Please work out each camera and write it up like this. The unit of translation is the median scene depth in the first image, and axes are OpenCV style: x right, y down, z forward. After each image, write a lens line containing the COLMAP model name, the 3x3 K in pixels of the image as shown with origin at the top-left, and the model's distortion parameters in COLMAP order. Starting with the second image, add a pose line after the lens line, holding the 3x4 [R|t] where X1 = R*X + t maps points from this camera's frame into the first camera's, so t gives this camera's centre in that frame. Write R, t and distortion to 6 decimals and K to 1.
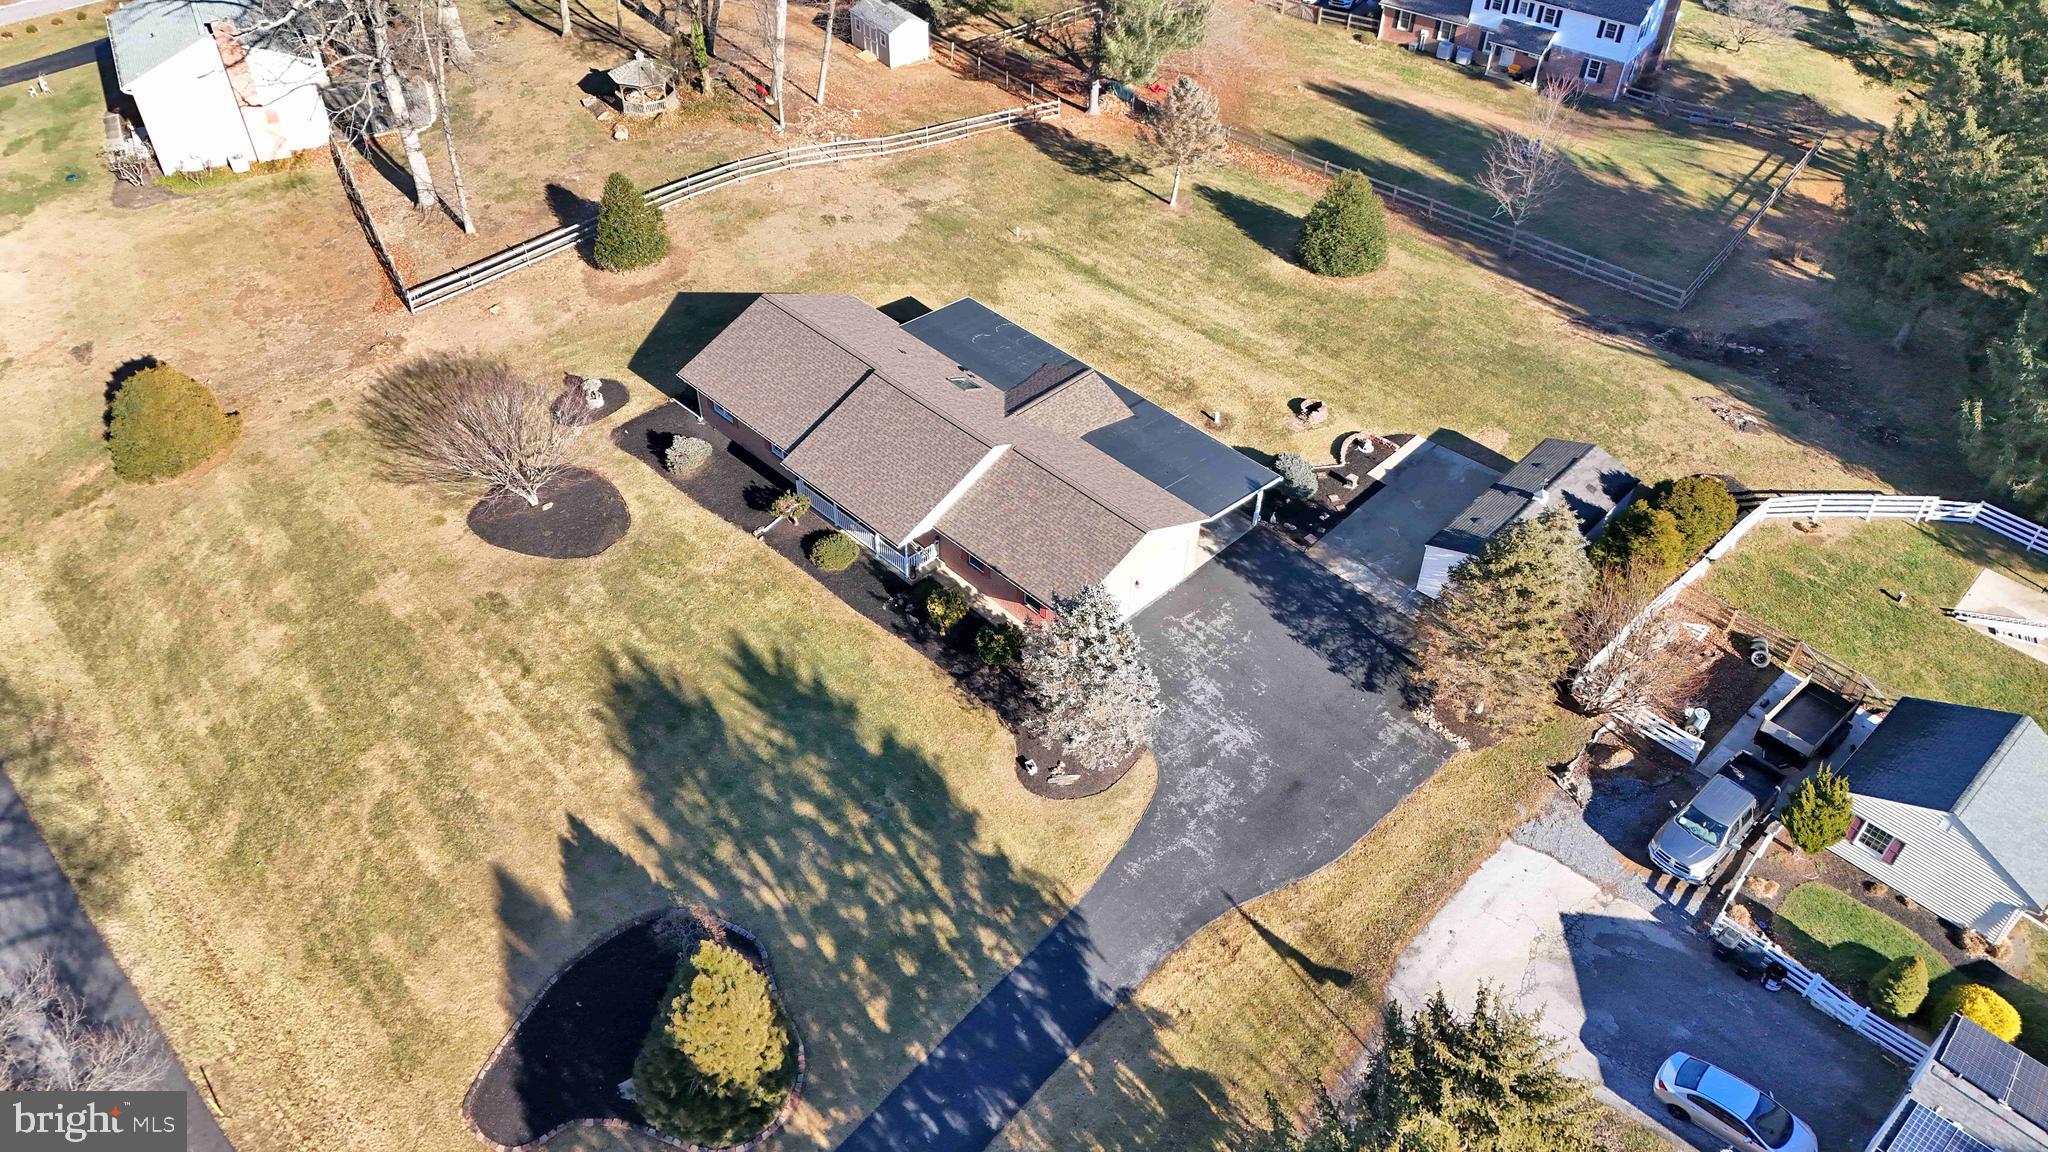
lens RADIAL K [[1495.1, 0, 1024.0], [0, 1495.1, 576.0], [0, 0, 1]] dist [0.073585, -0.062353]
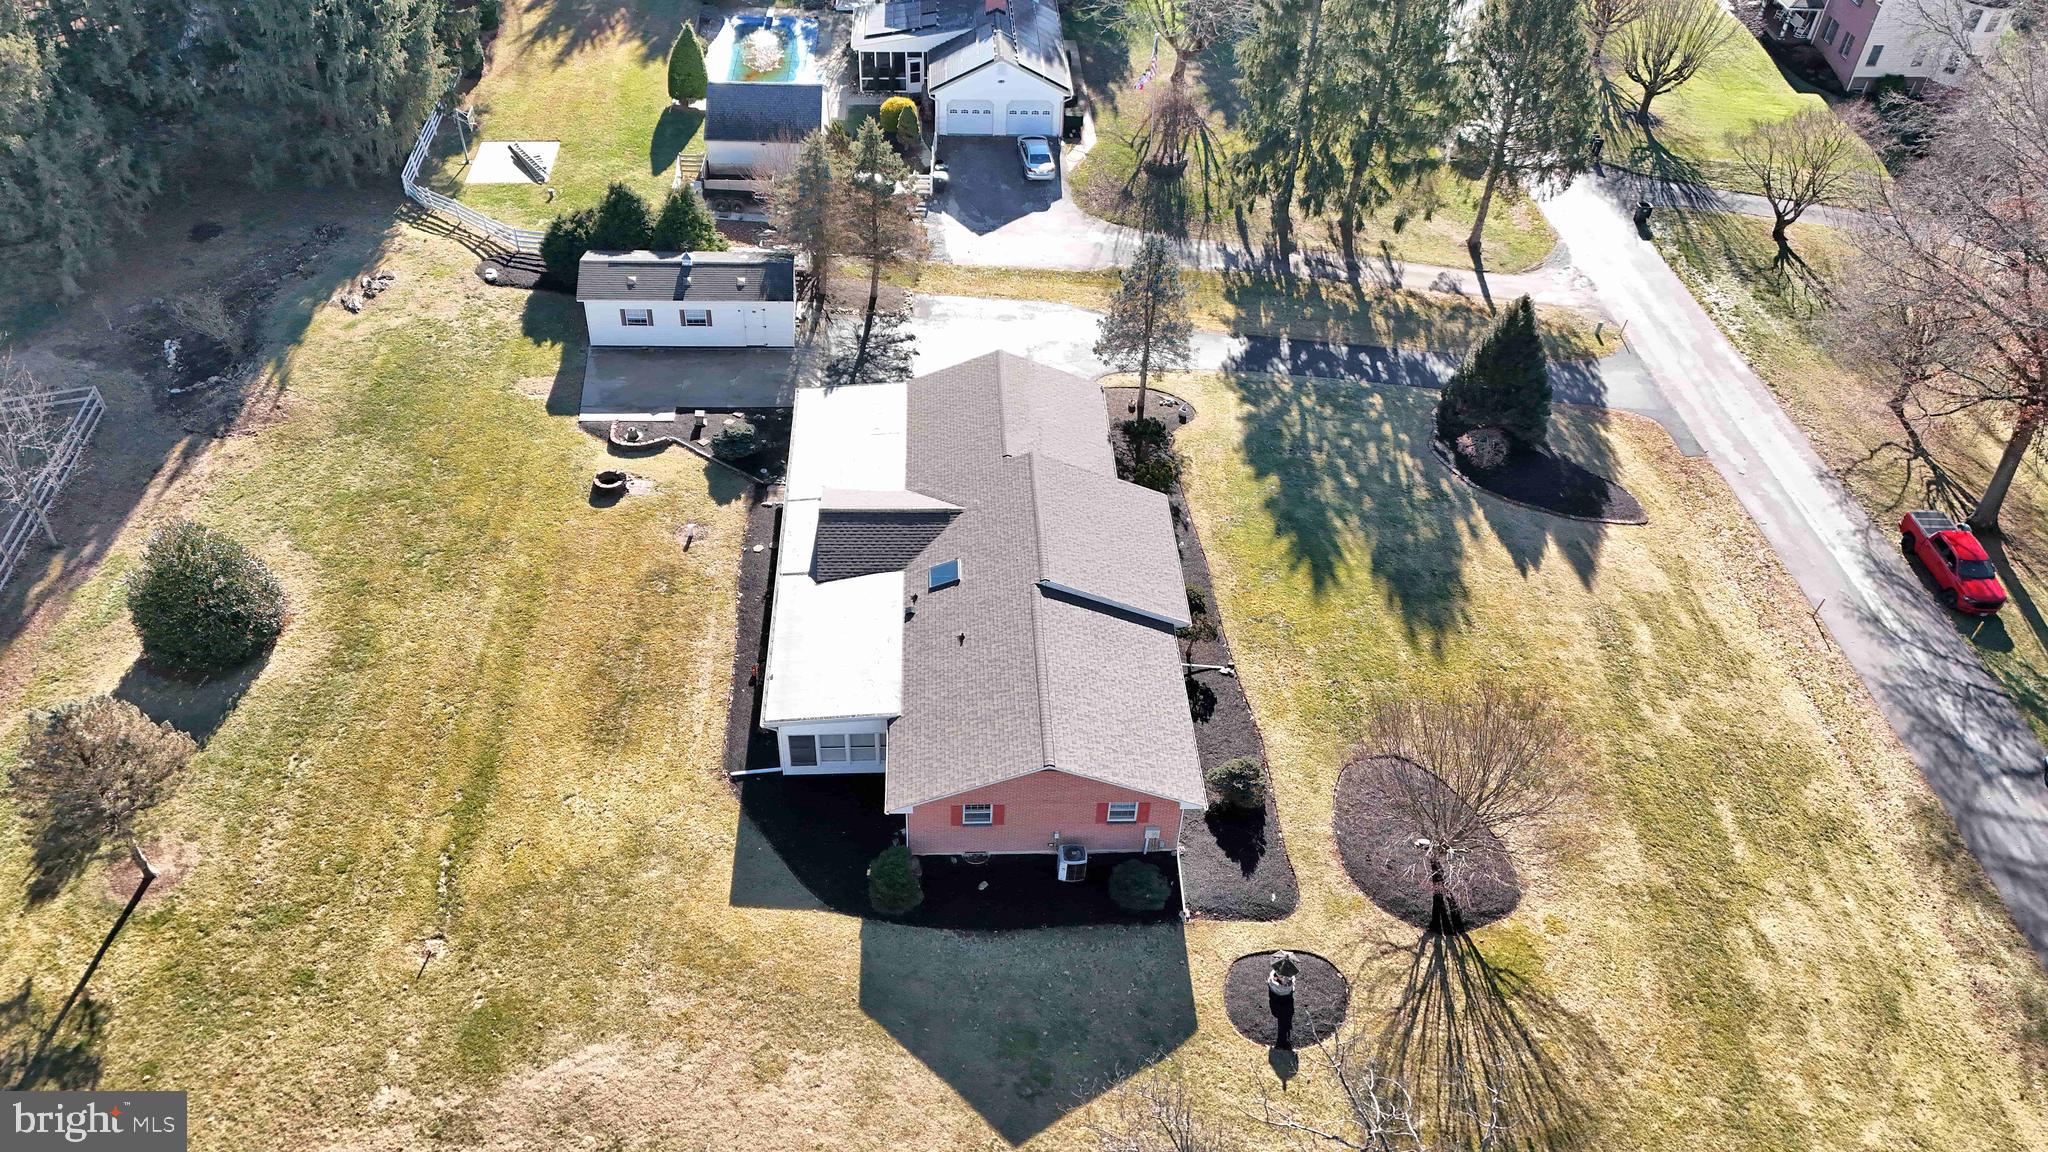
lens RADIAL K [[1495.1, 0, 1024.0], [0, 1495.1, 576.0], [0, 0, 1]] dist [0.073585, -0.062353]
pose [[-0.746188, -0.477014, 0.464393, -0.489253], [0.407572, 0.224232, 0.885214, -0.901567], [-0.526392, 0.849810, 0.027098, 1.038373]]
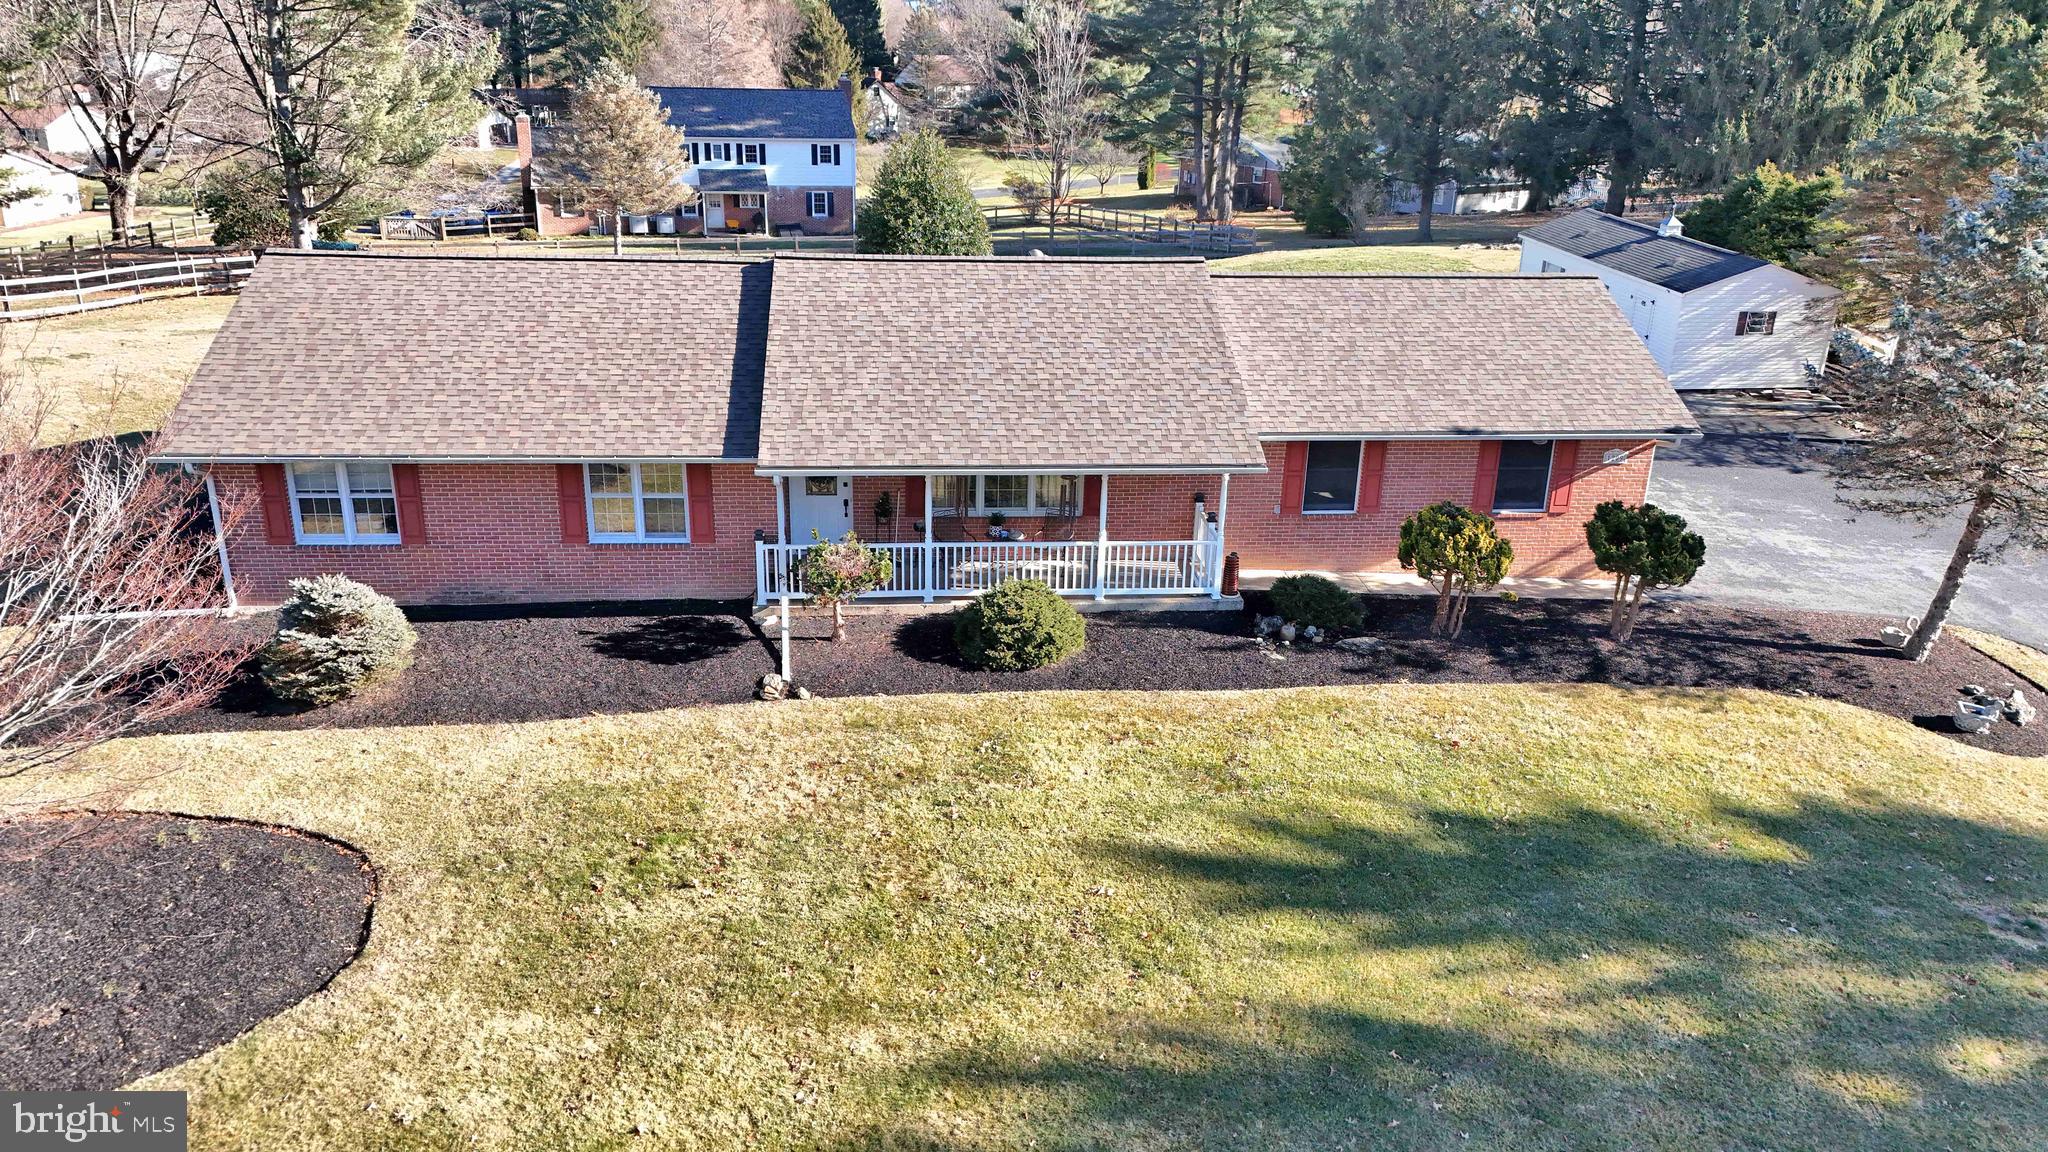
lens RADIAL K [[1504.7, 0, 1024.0], [0, 1504.7, 576.0], [0, 0, 1]] dist [0.082996, -0.112240]
pose [[0.635145, -0.273528, 0.722339, -0.389457], [0.509653, 0.851128, -0.125836, 0.019281], [-0.580383, 0.448066, 0.679994, 0.771184]]
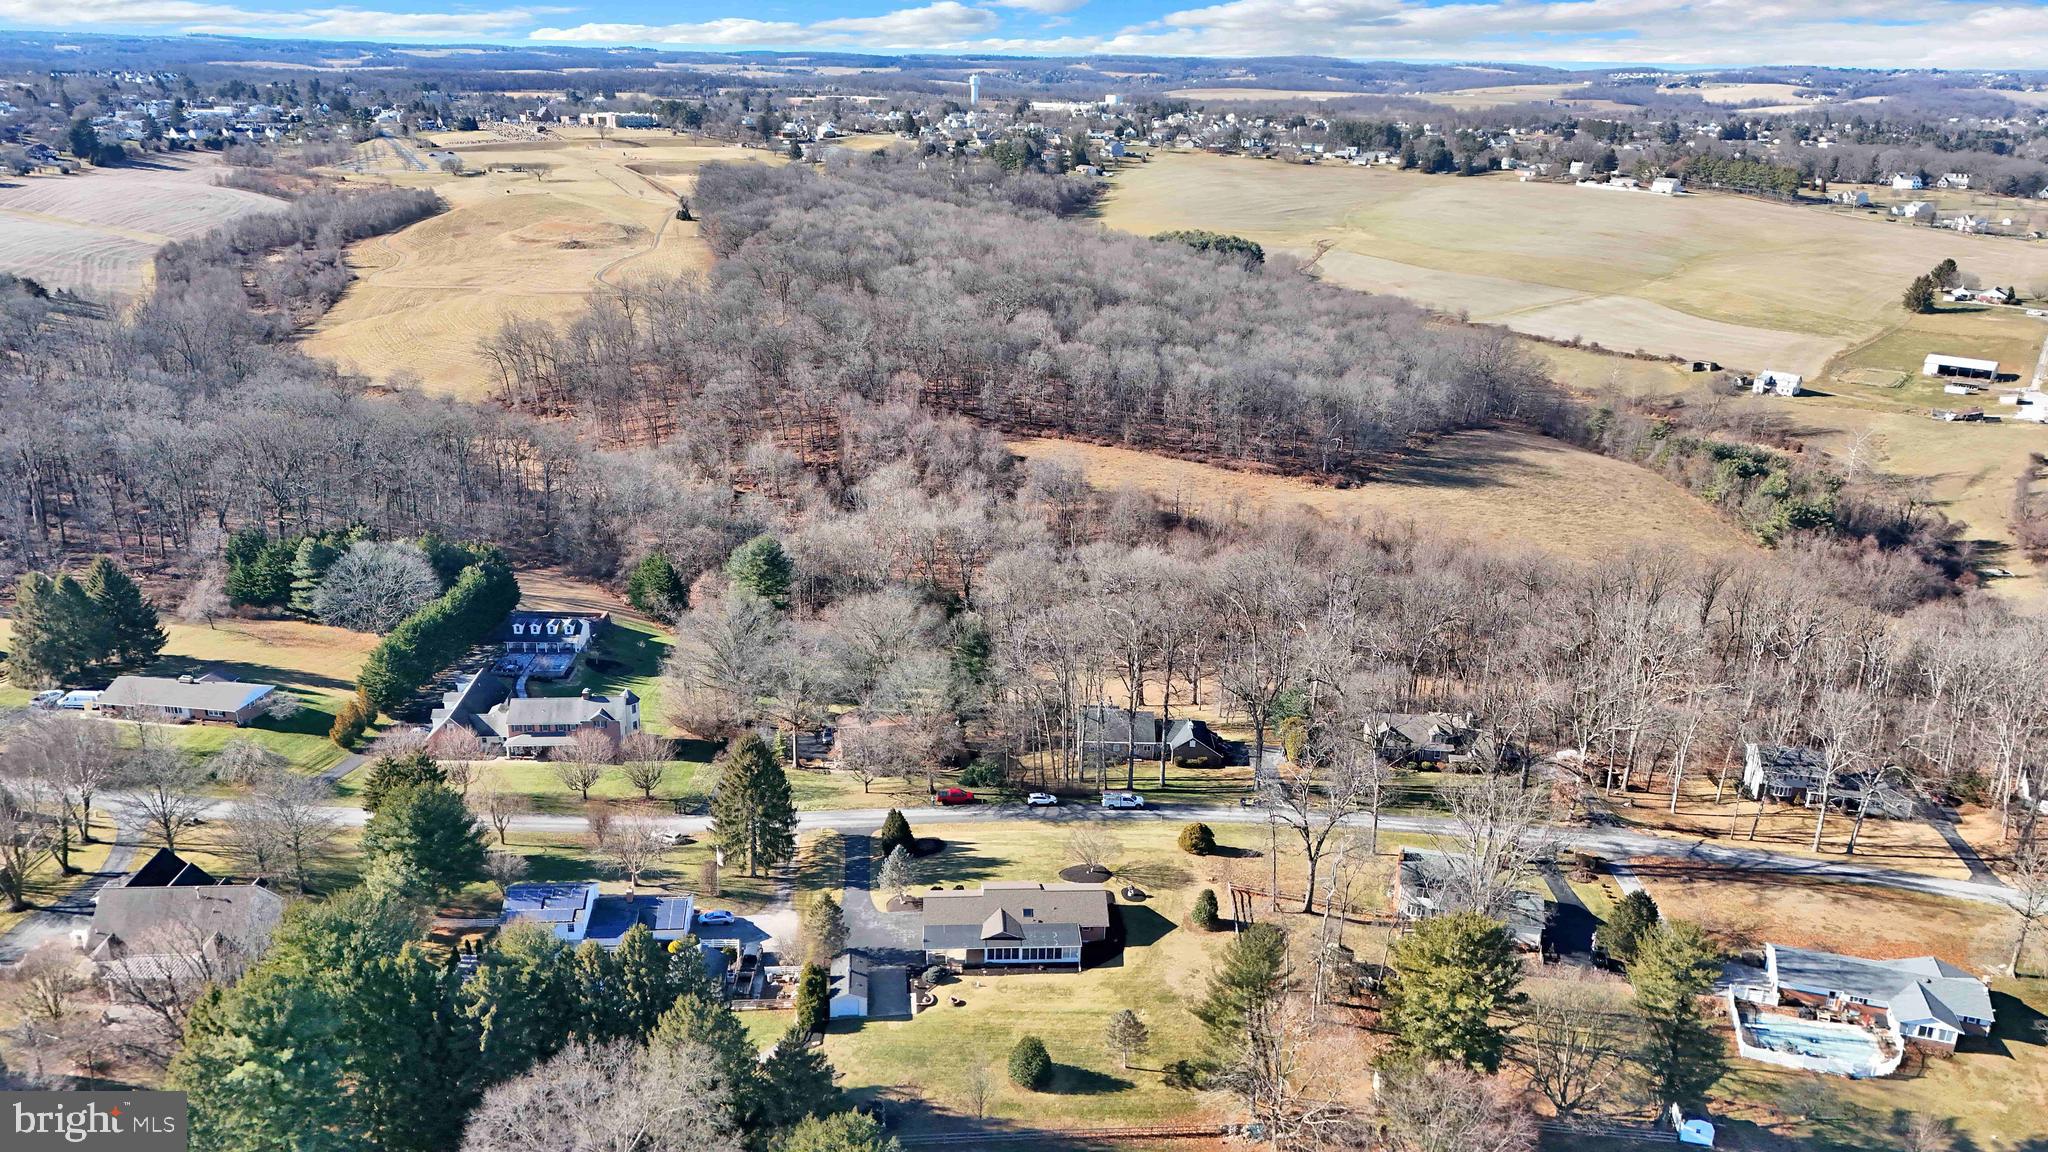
lens RADIAL K [[1495.1, 0, 1024.0], [0, 1495.1, 576.0], [0, 0, 1]] dist [0.073585, -0.062353]
pose [[-0.655827, 0.219586, -0.722269, 2.053779], [-0.529330, 0.548393, 0.647360, -2.531529], [0.538239, 0.806875, -0.243417, 1.276336]]
